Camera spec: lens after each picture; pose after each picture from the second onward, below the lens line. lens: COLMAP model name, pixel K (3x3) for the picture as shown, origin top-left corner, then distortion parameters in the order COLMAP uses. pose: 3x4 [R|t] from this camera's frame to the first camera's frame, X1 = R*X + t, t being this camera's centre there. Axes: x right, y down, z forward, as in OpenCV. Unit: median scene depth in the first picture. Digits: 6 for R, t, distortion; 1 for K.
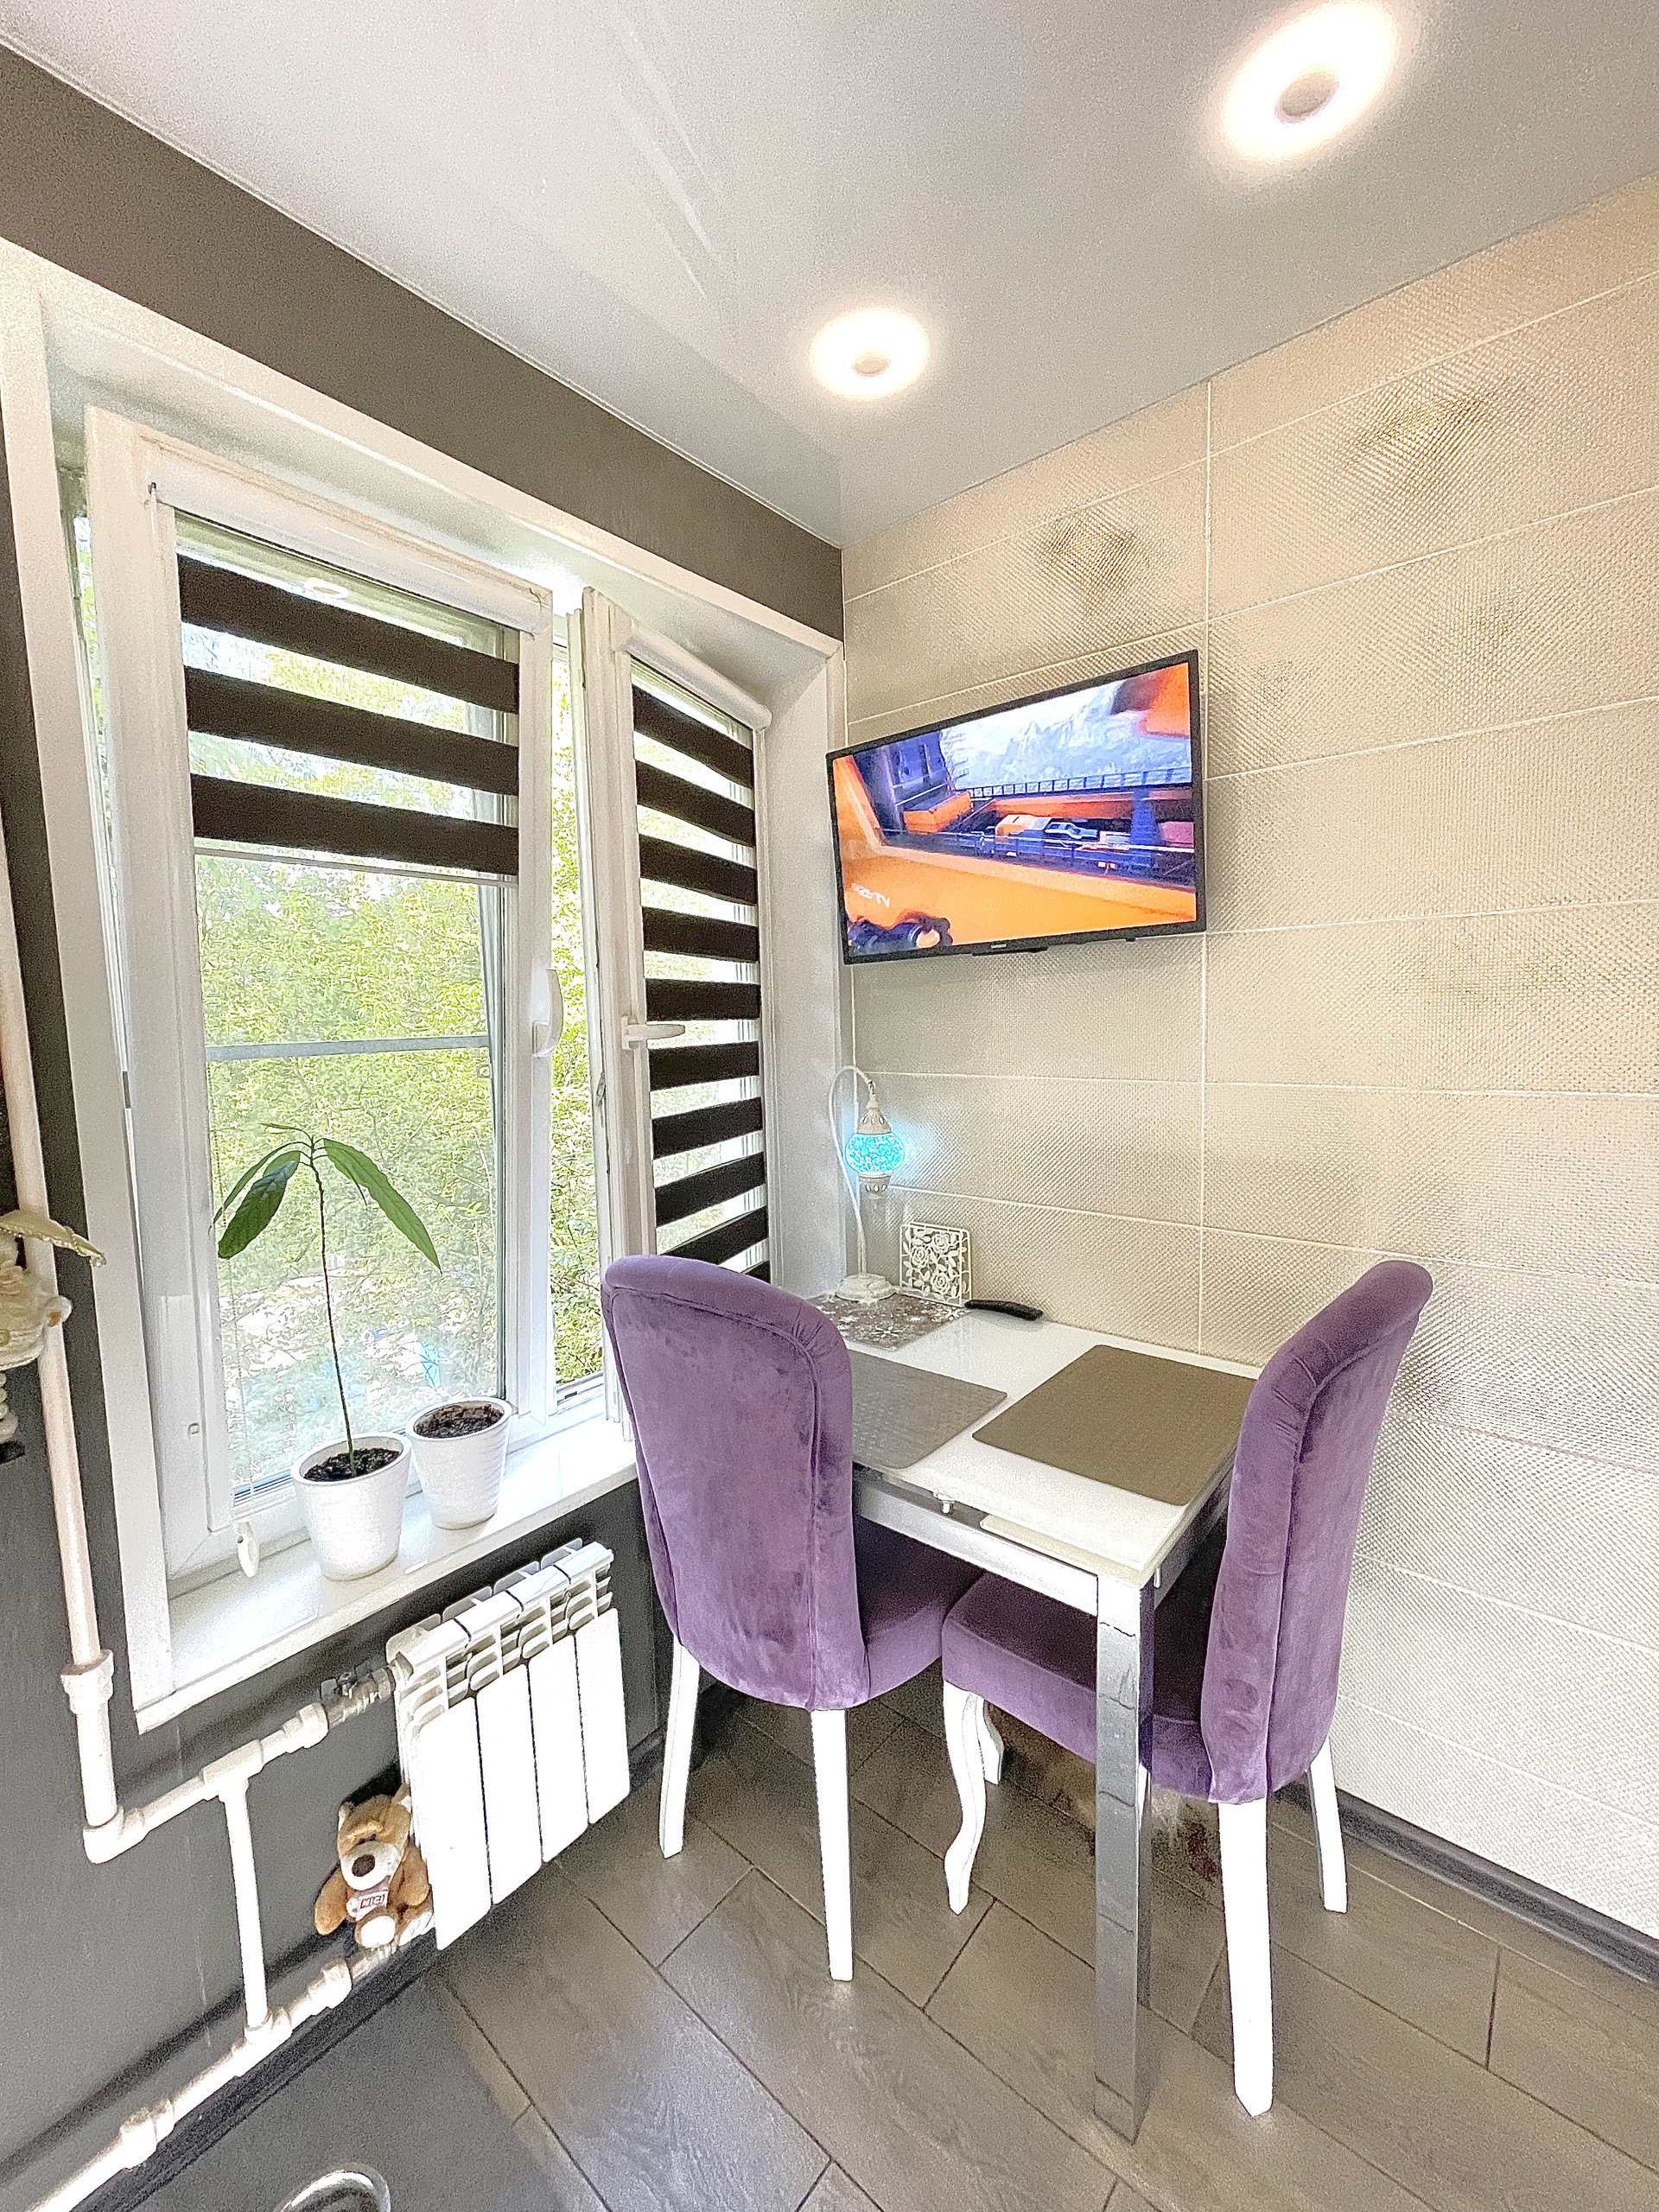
lens RADIAL K [[884.5, 0, 823.0], [0, 884.5, 1094.6], [0, 0, 1]] dist [-0.001321, -0.000462]
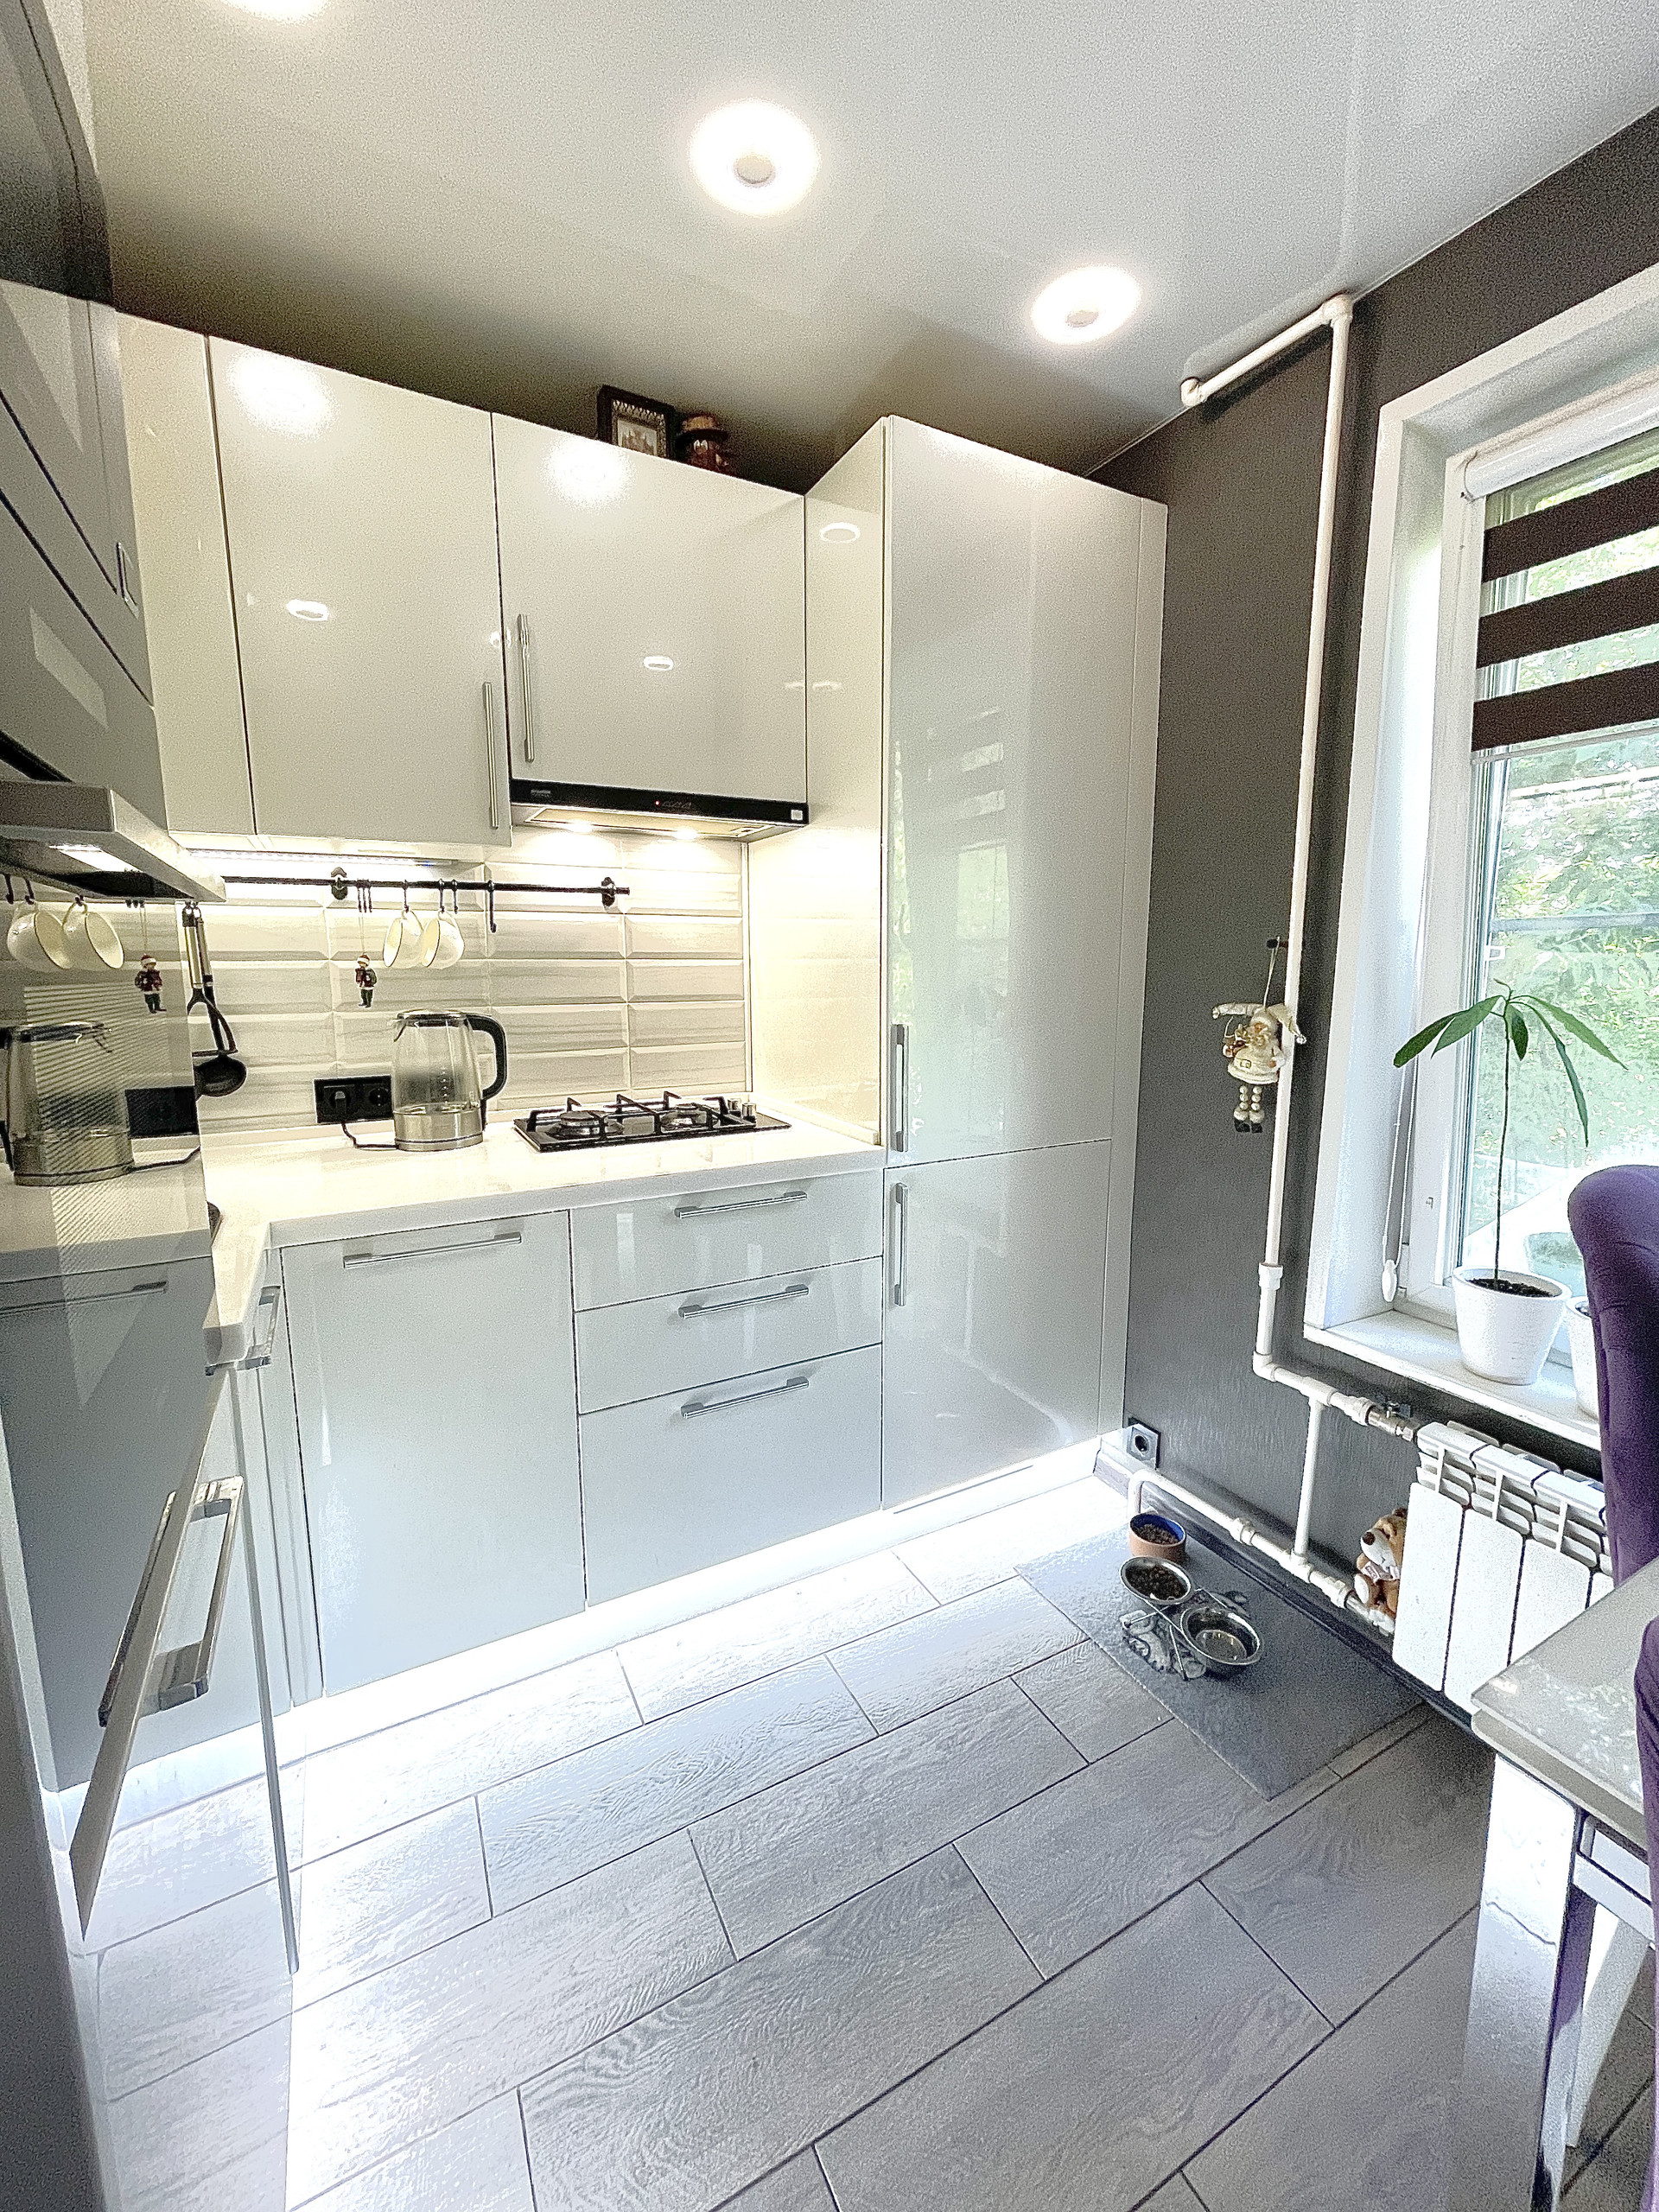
lens RADIAL K [[884.5, 0, 823.0], [0, 884.5, 1094.6], [0, 0, 1]] dist [-0.001321, -0.000462]
pose [[-0.363285, 0.168622, -0.916292, 0.914298], [-0.073710, 0.975201, 0.208687, 0.004037], [0.928758, 0.143353, -0.341847, 0.618629]]
